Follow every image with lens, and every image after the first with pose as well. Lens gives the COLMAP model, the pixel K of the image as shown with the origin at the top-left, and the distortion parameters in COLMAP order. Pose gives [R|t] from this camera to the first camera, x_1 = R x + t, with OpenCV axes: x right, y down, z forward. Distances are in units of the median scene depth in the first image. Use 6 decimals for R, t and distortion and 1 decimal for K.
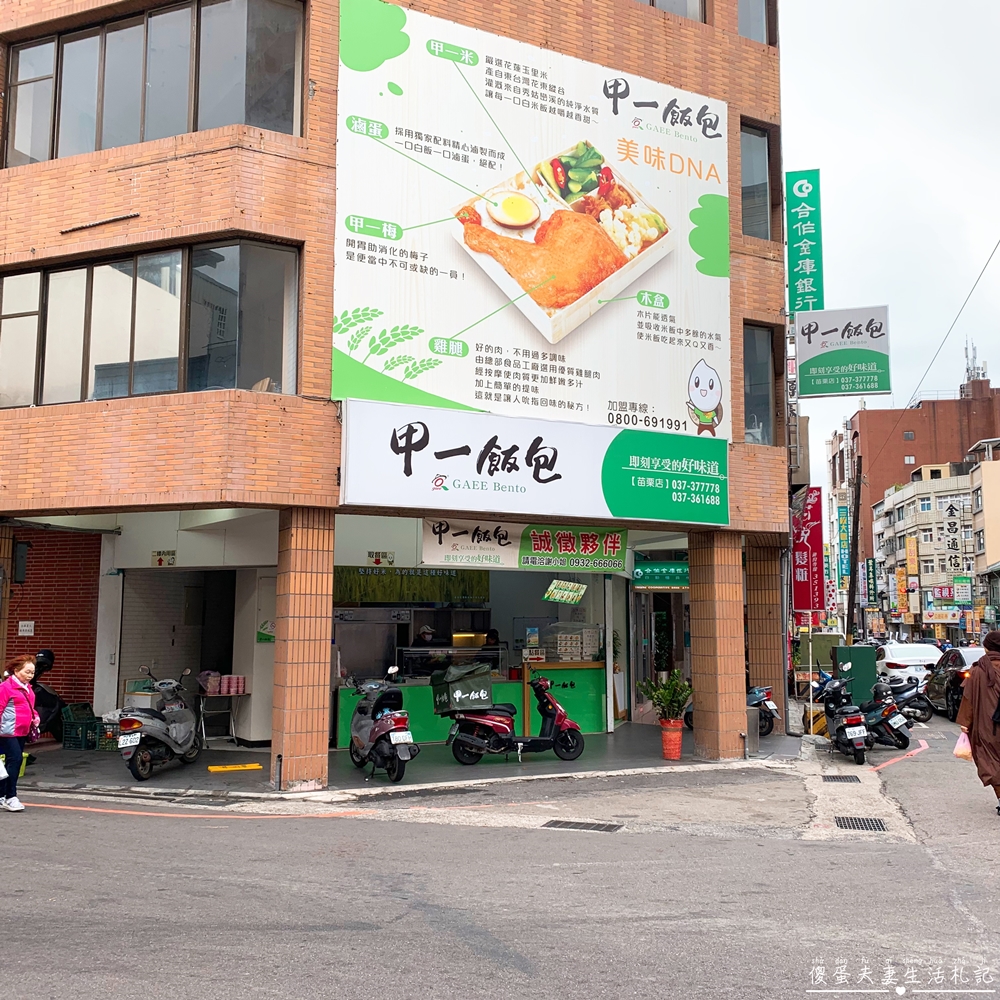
lens RADIAL K [[1004.0, 0, 499.3], [0, 1004.0, 478.3], [0, 0, 1]] dist [0.088982, -0.024457]
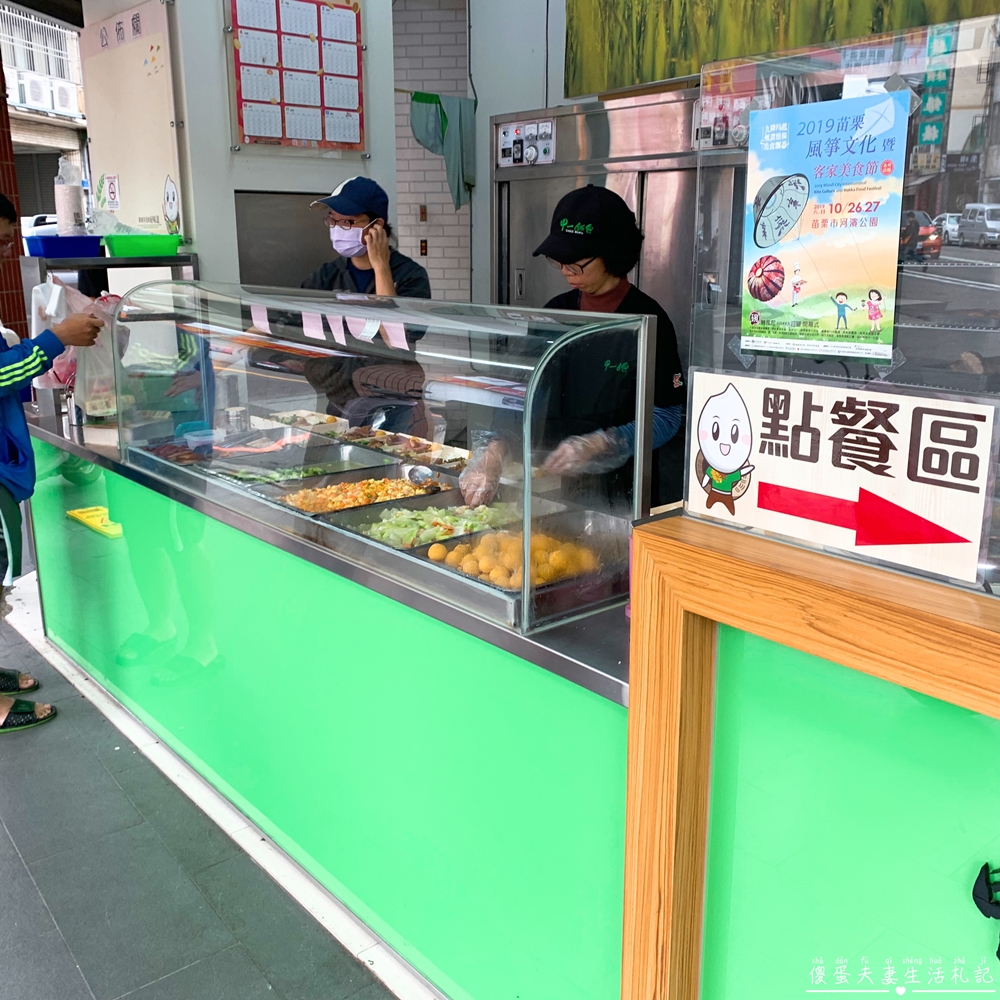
lens RADIAL K [[1004.0, 0, 499.3], [0, 1004.0, 478.3], [0, 0, 1]] dist [0.088982, -0.024457]
pose [[0.256046, 0.224123, -0.940324, 0.101566], [0.139960, 0.953906, 0.265471, 0.151736], [0.956479, -0.199581, 0.212875, 0.954216]]
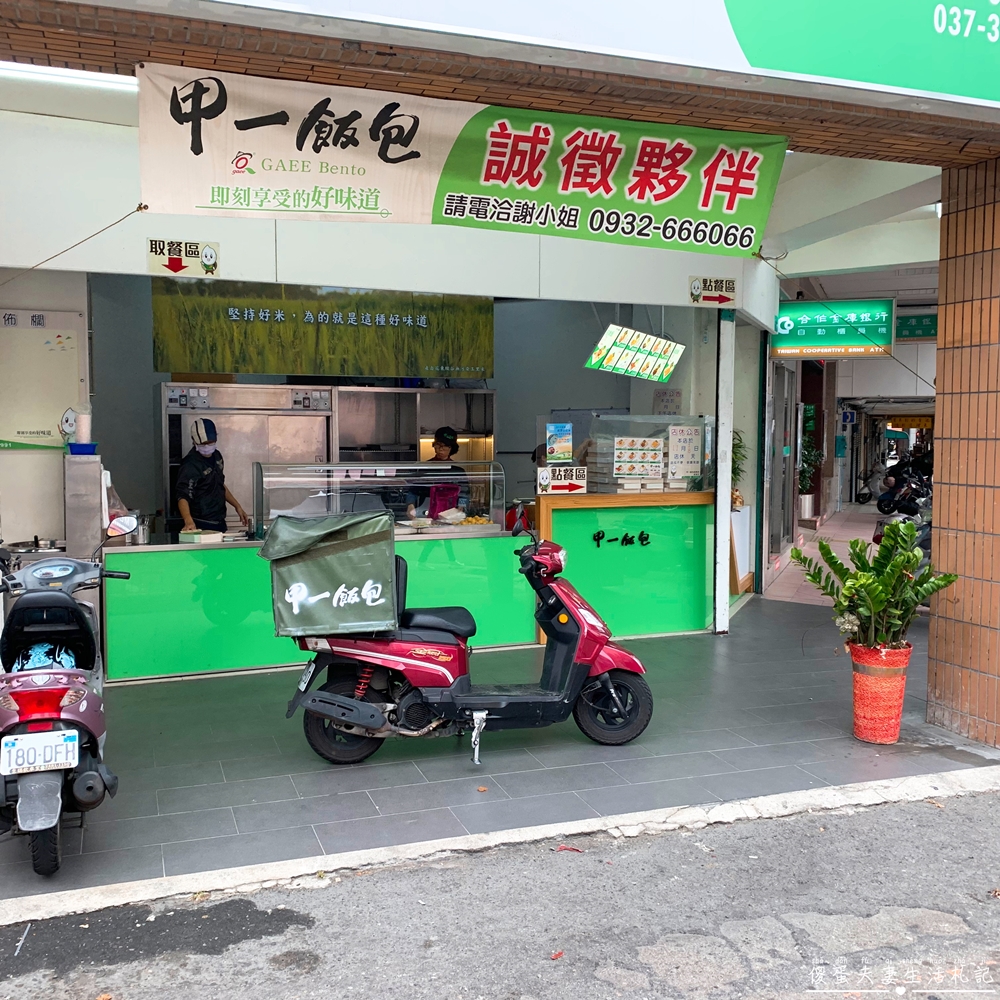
lens RADIAL K [[1004.0, 0, 499.3], [0, 1004.0, 478.3], [0, 0, 1]] dist [0.088982, -0.024457]
pose [[0.993711, 0.006039, -0.111817, 0.057737], [0.015061, 0.982264, 0.186896, 0.085050], [0.110962, -0.187405, 0.975995, 0.528966]]
